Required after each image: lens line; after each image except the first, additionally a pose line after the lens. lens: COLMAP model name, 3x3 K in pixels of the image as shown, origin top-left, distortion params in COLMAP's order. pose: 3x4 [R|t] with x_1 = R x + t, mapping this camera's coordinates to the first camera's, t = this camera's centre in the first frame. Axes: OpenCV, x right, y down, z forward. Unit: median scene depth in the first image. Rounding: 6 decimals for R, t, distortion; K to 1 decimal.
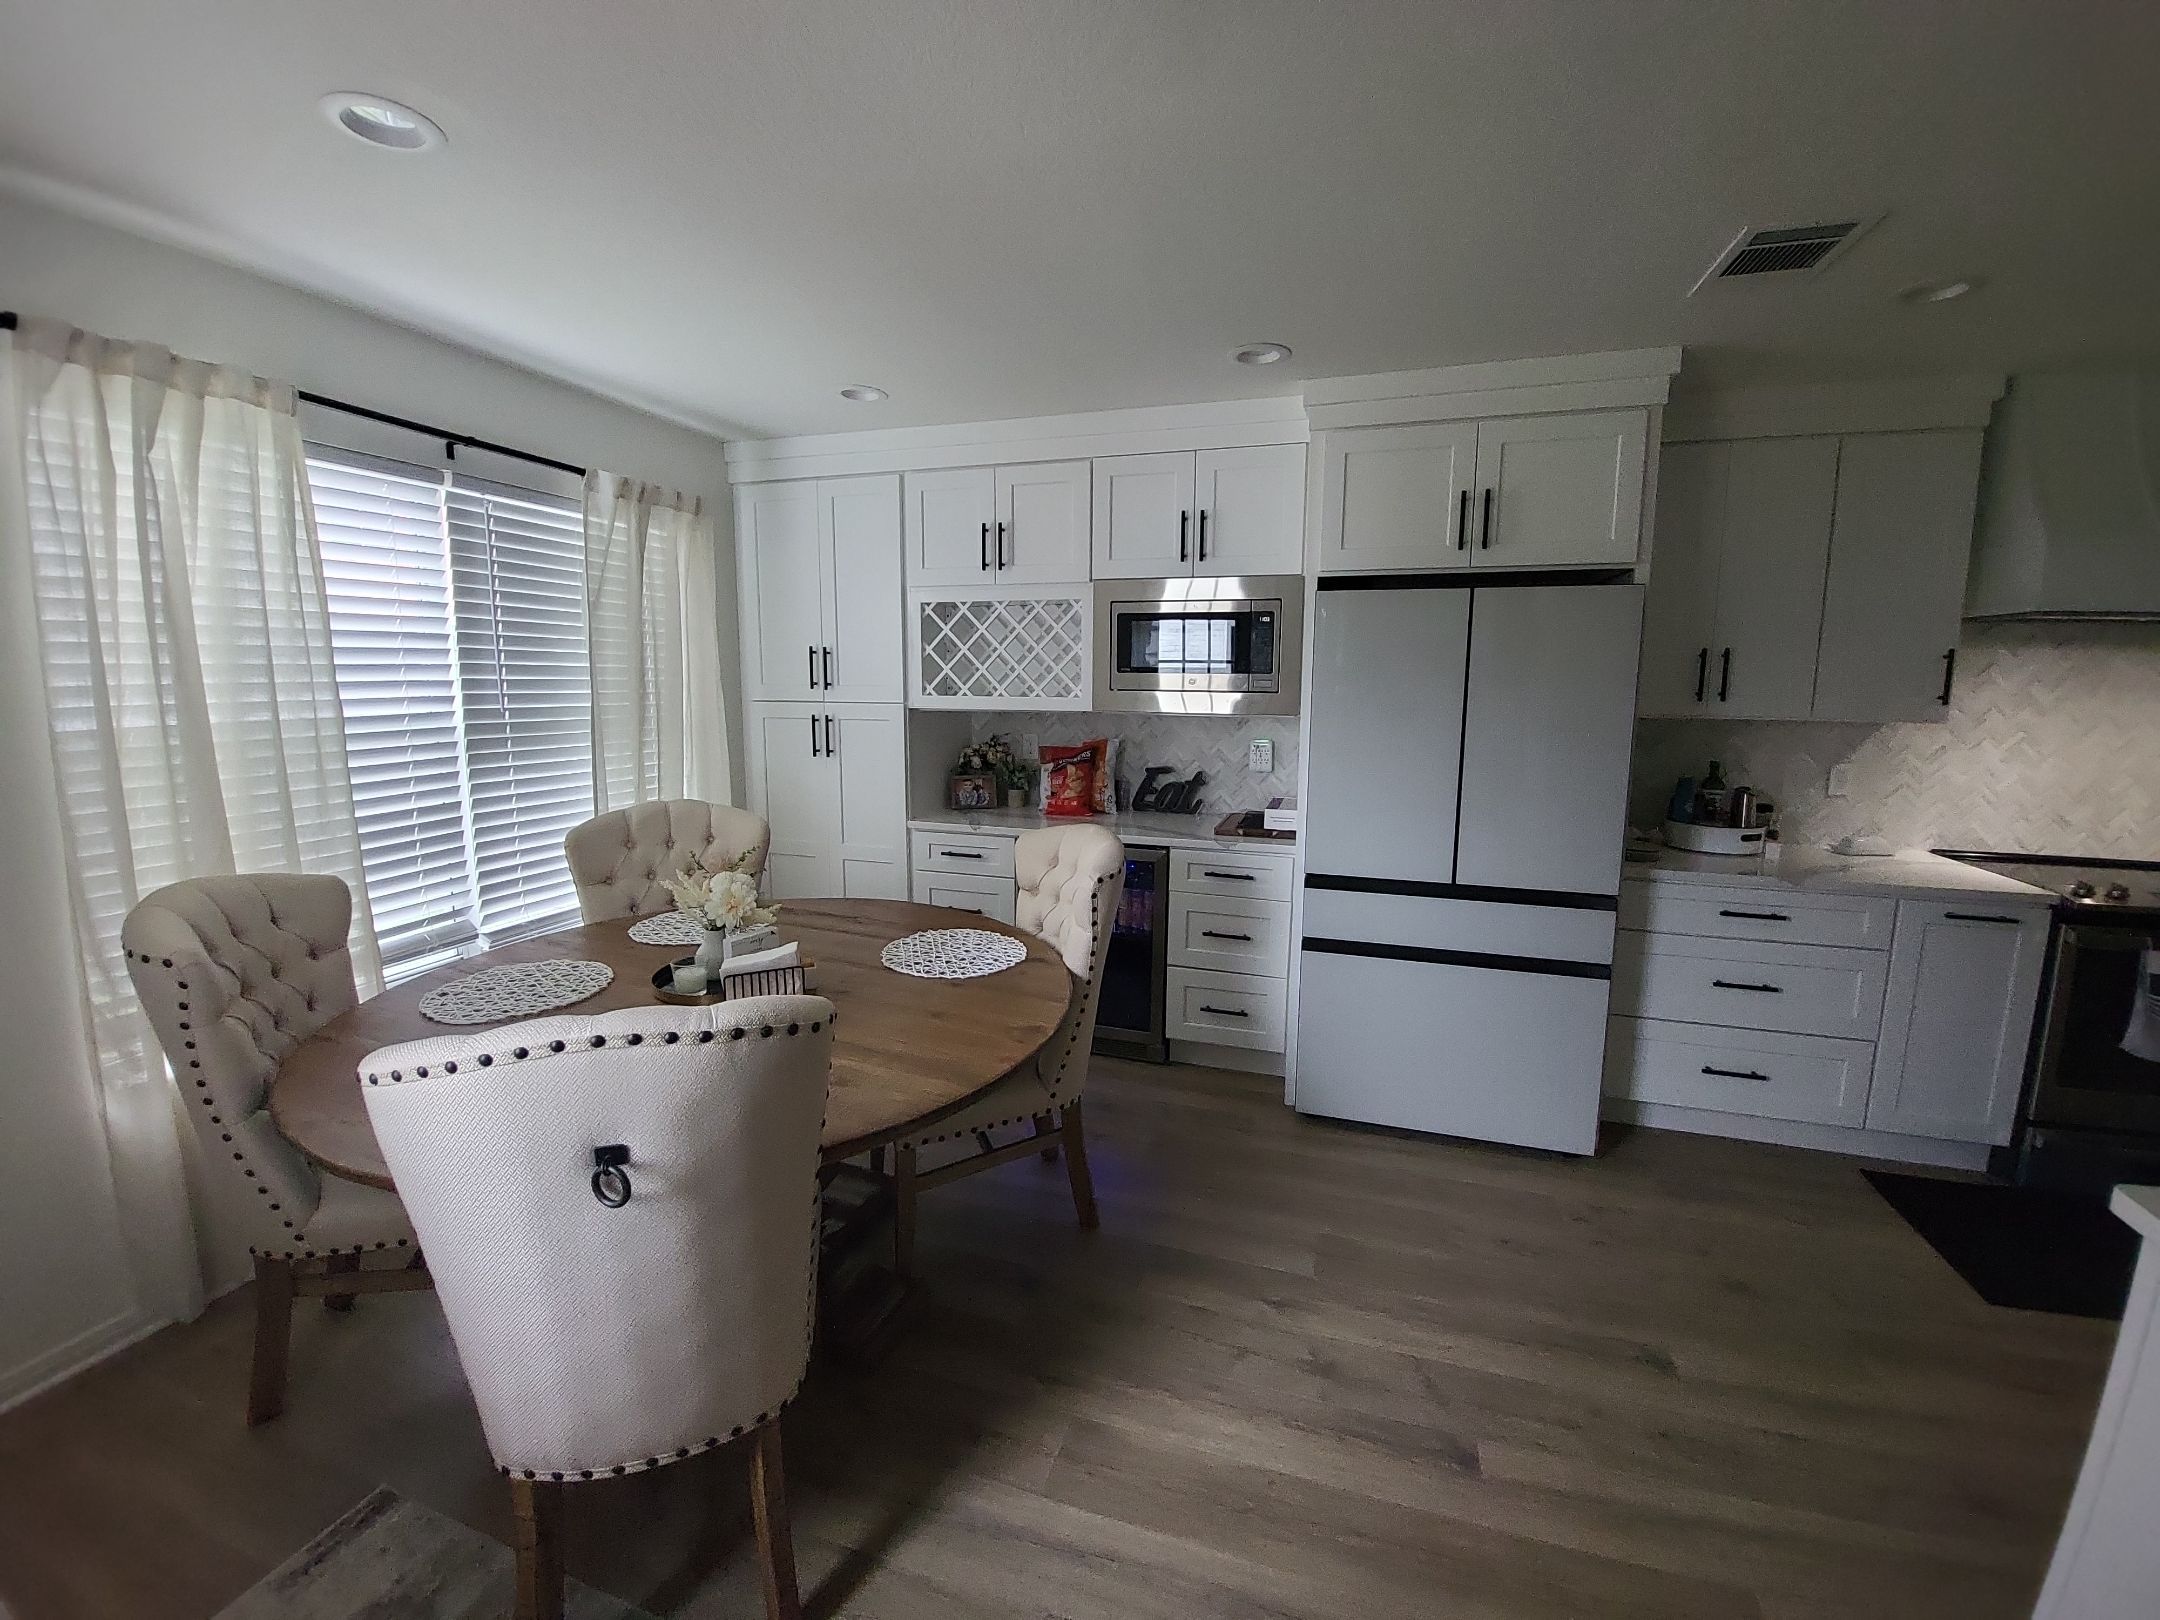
lens RADIAL K [[855.4, 0, 1090.5], [0, 855.4, 791.8], [0, 0, 1]] dist [-0.014744, -0.004608]
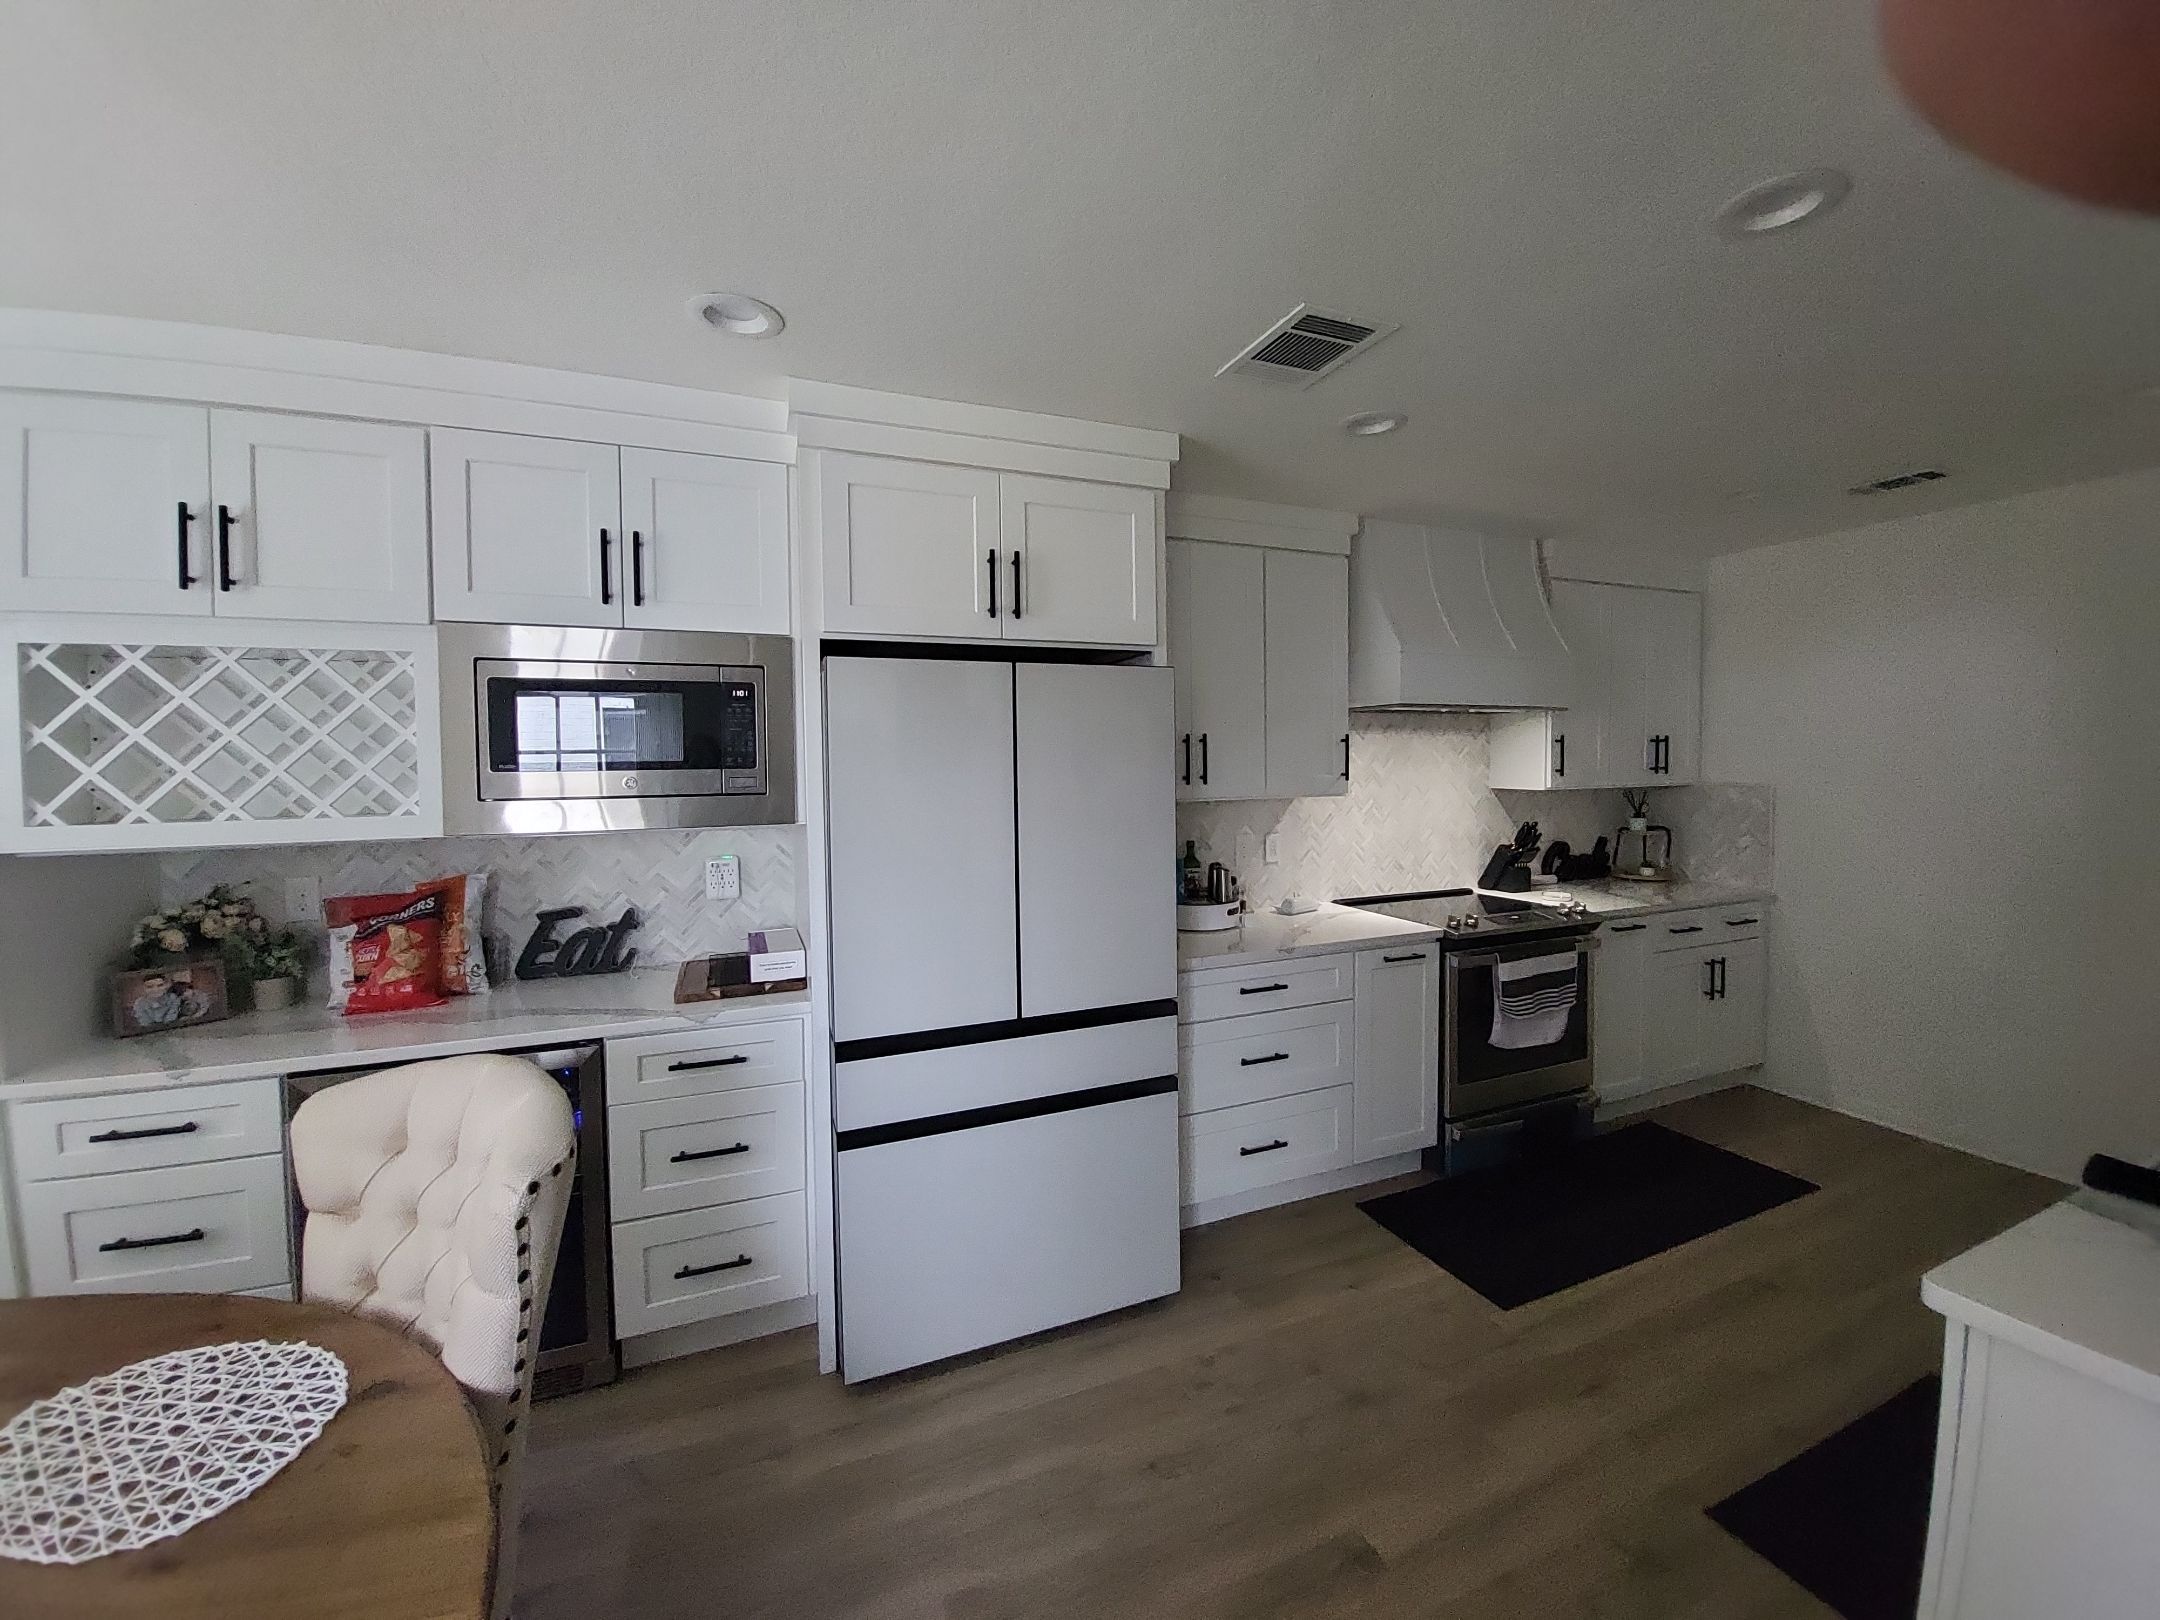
lens RADIAL K [[855.4, 0, 1093.0], [0, 855.4, 788.0], [0, 0, 1]] dist [-0.014744, -0.004608]
pose [[0.762151, -0.036441, 0.646373, -0.037298], [0.105870, 0.991990, -0.068908, -0.044154], [-0.638684, 0.120950, 0.759904, 0.287647]]
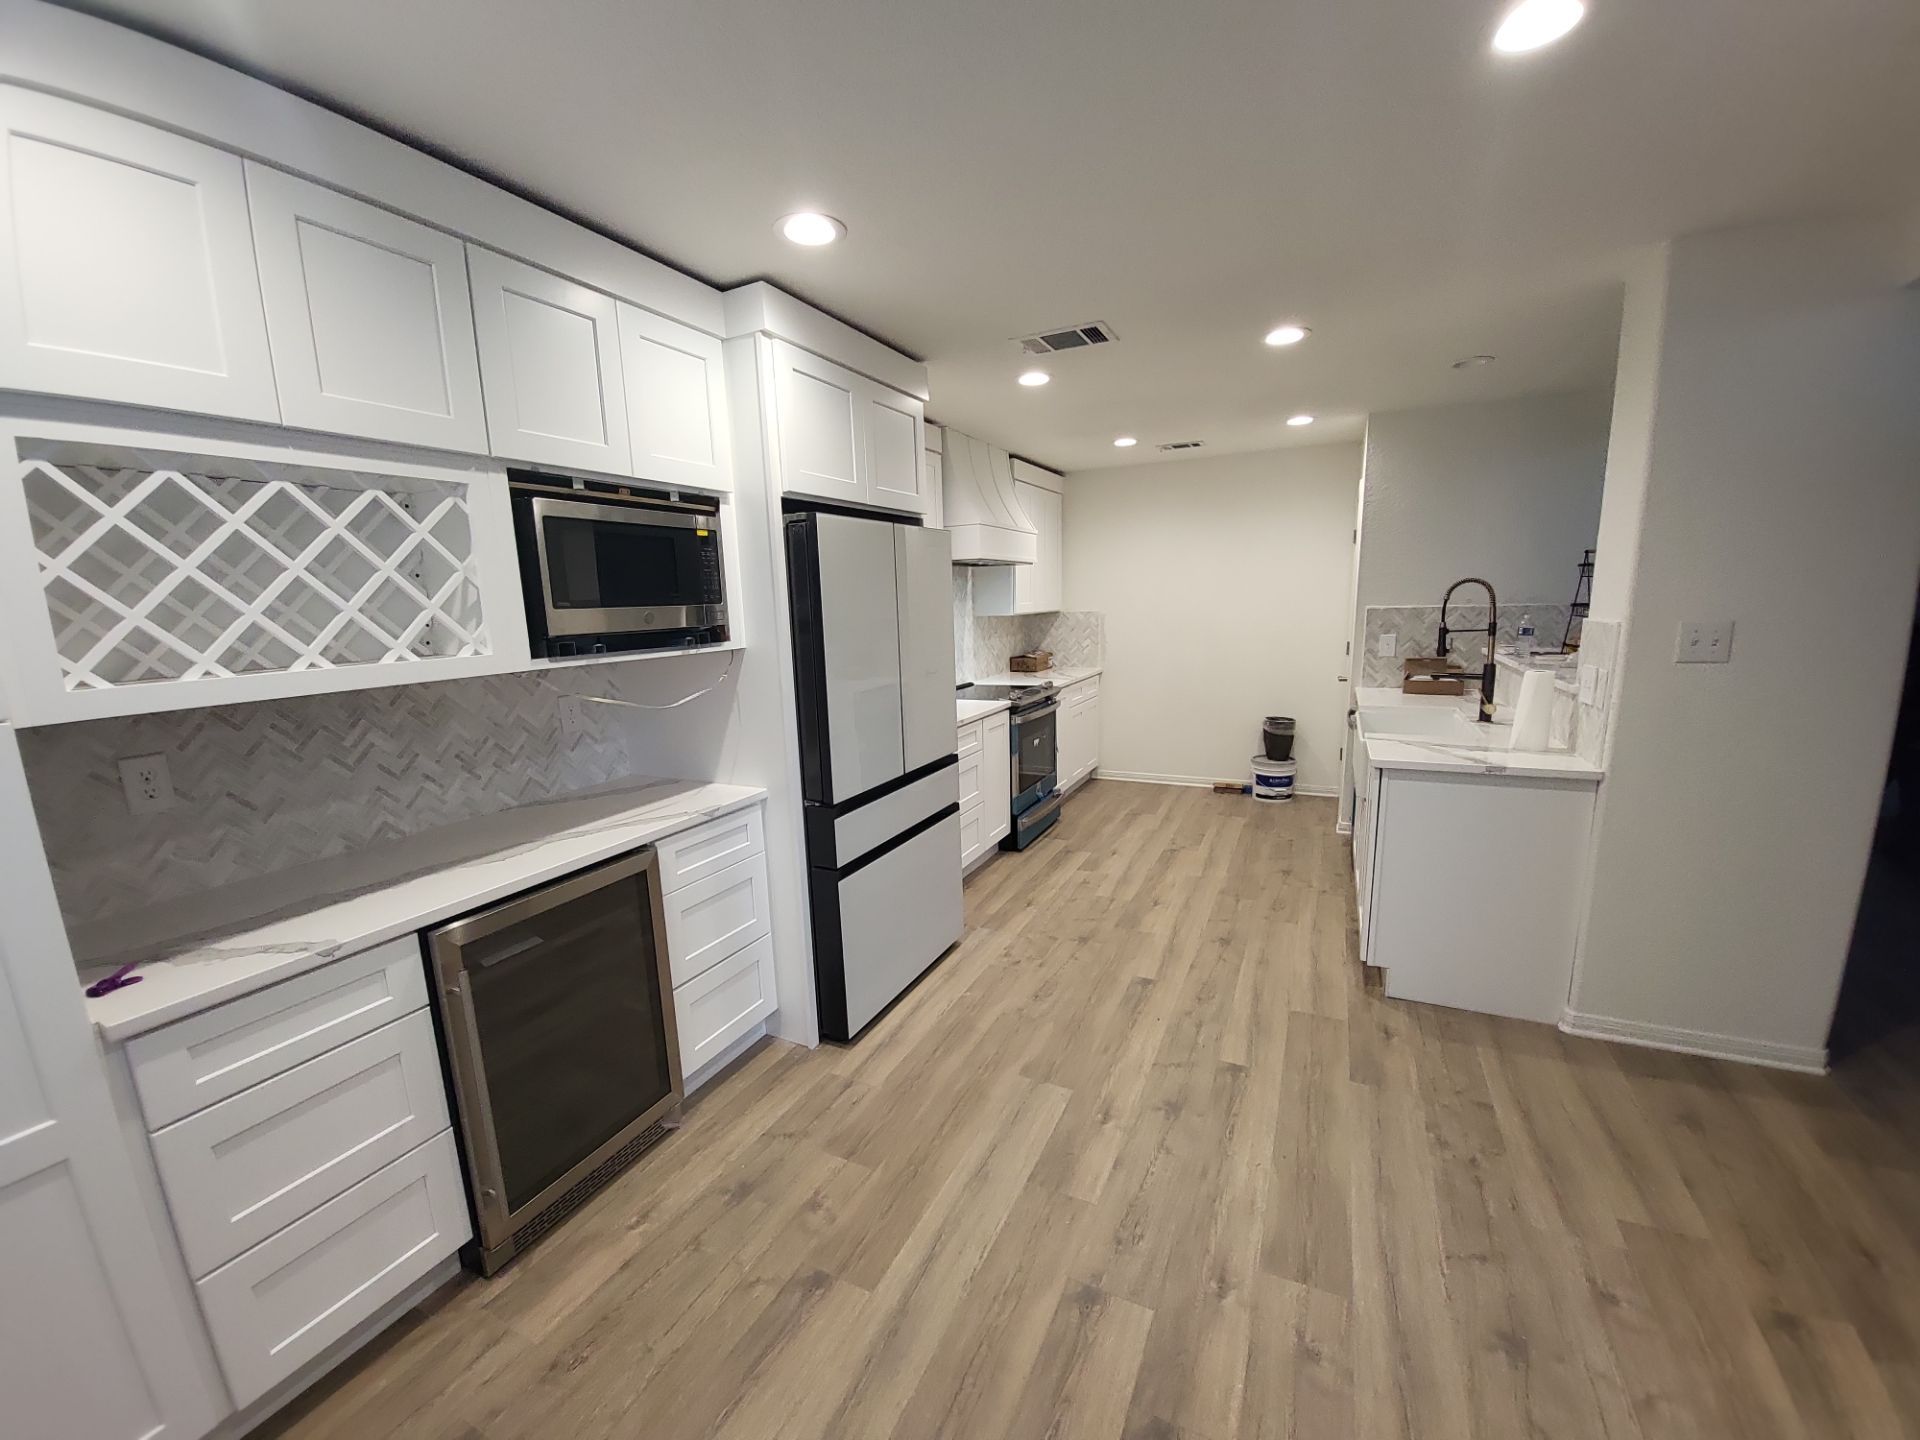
lens RADIAL K [[760.3, 0, 944.6], [0, 760.3, 743.0], [0, 0, 1]] dist [-0.014744, -0.004608]
pose [[0.156640, -0.196073, 0.967998, -0.552741], [0.168961, 0.970968, 0.169334, -0.098201], [-0.973096, 0.137030, 0.185221, 0.696999]]
